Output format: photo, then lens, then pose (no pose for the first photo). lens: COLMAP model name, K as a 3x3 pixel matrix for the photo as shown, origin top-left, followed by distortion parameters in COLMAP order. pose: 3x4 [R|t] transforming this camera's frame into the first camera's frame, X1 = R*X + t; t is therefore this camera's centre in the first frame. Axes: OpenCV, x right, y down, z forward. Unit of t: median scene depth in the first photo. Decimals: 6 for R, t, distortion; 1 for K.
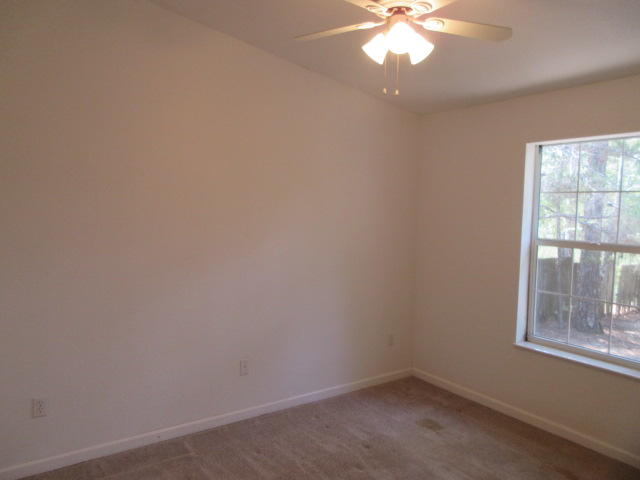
lens RADIAL K [[477.5, 0, 320.0], [0, 477.5, 240.0], [0, 0, 1]] dist [-0.000806, 0.009218]
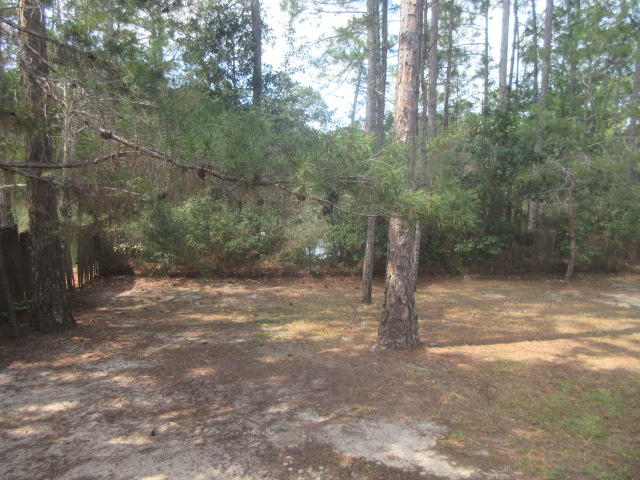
lens RADIAL K [[477.5, 0, 320.0], [0, 477.5, 240.0], [0, 0, 1]] dist [-0.000806, 0.009218]
pose [[0.479272, -0.148270, 0.865052, 0.149941], [0.063149, 0.988898, 0.134511, -0.011150], [-0.875392, -0.009840, 0.483314, 0.306624]]
